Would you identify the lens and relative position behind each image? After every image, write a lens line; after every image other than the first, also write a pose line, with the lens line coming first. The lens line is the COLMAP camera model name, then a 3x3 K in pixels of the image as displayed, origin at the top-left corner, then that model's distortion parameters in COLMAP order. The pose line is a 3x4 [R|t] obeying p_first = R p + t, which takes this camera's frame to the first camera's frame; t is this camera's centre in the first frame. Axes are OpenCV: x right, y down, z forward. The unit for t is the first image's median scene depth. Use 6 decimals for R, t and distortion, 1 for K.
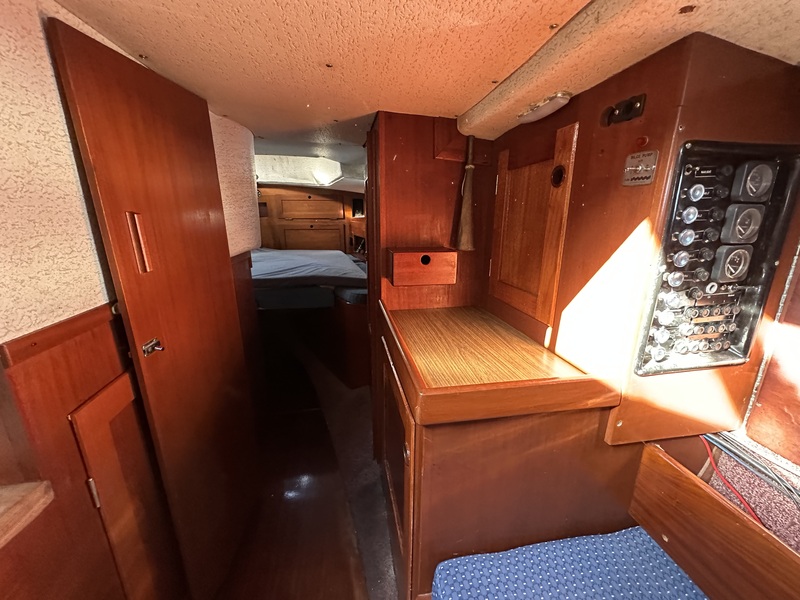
lens RADIAL K [[318.8, 0, 400.7], [0, 318.8, 300.7], [0, 0, 1]] dist [-0.002369, 0.000340]
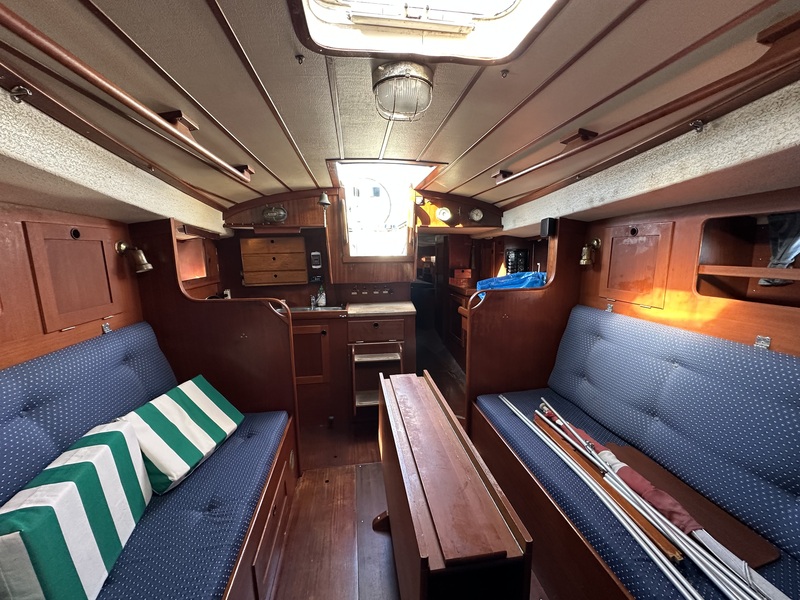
lens RADIAL K [[318.8, 0, 400.7], [0, 318.8, 300.7], [0, 0, 1]] dist [-0.002369, 0.000340]
pose [[0.999711, -0.011031, -0.021366, -0.892610], [0.008574, 0.993689, -0.111841, 0.979064], [0.022465, 0.111625, 0.993496, -4.210093]]
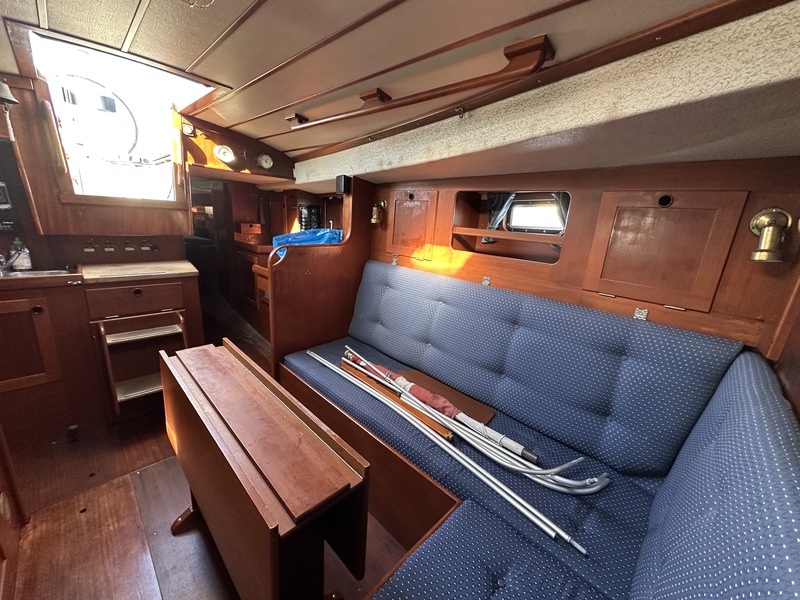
lens RADIAL K [[318.8, 0, 400.7], [0, 318.8, 300.7], [0, 0, 1]] dist [-0.002369, 0.000340]
pose [[0.808470, -0.101829, 0.579661, -1.037032], [0.092349, 0.994667, 0.045931, 1.005396], [-0.581247, 0.016397, 0.813562, -4.095347]]
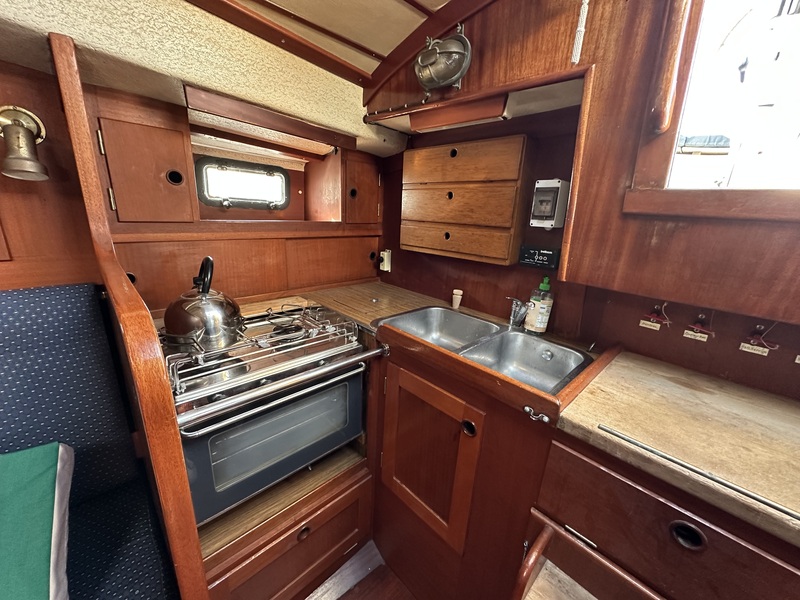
lens RADIAL K [[318.8, 0, 400.7], [0, 318.8, 300.7], [0, 0, 1]] dist [-0.002369, 0.000340]
pose [[0.572416, 0.261043, -0.777301, -1.246385], [-0.267863, 0.955492, 0.123627, 0.334508], [0.774977, 0.137444, 0.616863, -1.223261]]
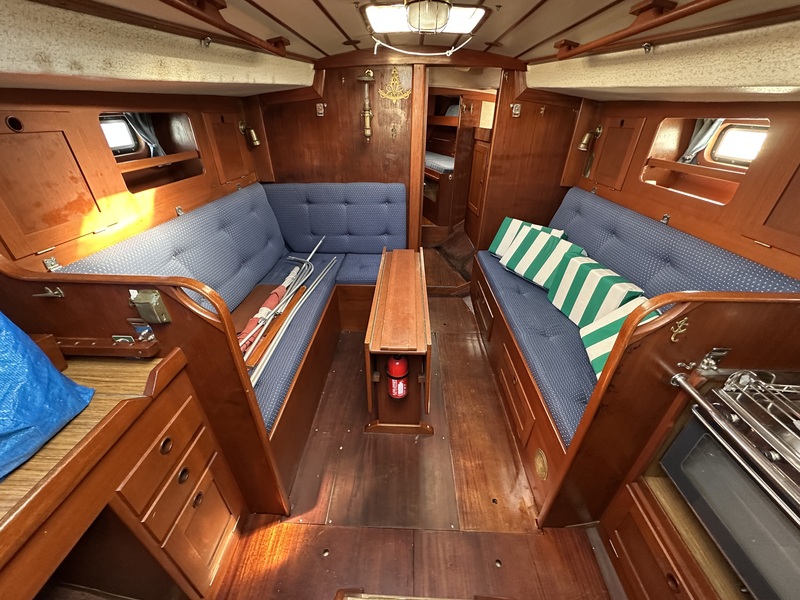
lens RADIAL K [[318.8, 0, 400.7], [0, 318.8, 300.7], [0, 0, 1]] dist [-0.002369, 0.000340]
pose [[-0.980711, -0.109213, 0.162104, -1.253356], [0.039960, 0.699799, 0.713222, -0.349961], [-0.191334, 0.705942, -0.681936, -0.129901]]
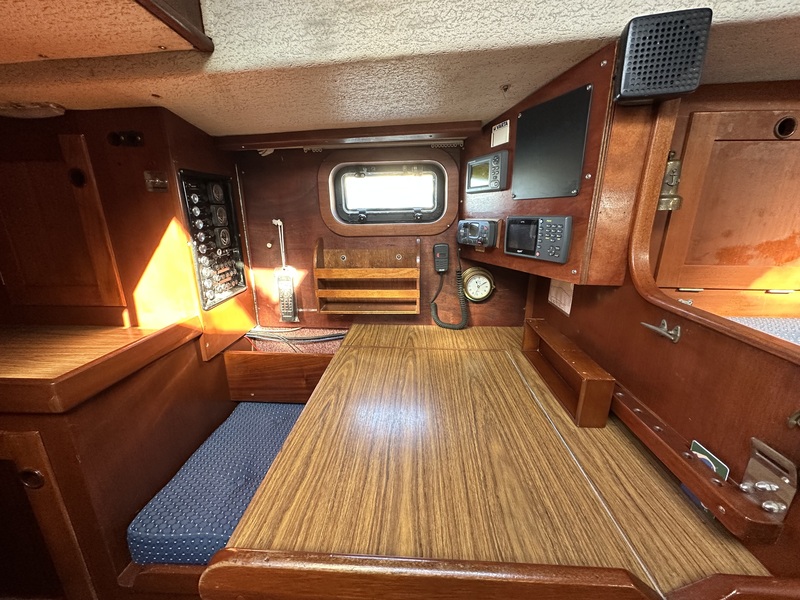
lens RADIAL K [[318.8, 0, 400.7], [0, 318.8, 300.7], [0, 0, 1]] dist [-0.002369, 0.000340]
pose [[0.213323, -0.271886, 0.938388, -0.518791], [0.255929, 0.942507, 0.214899, 0.087644], [-0.942864, 0.194318, 0.270642, -0.362322]]
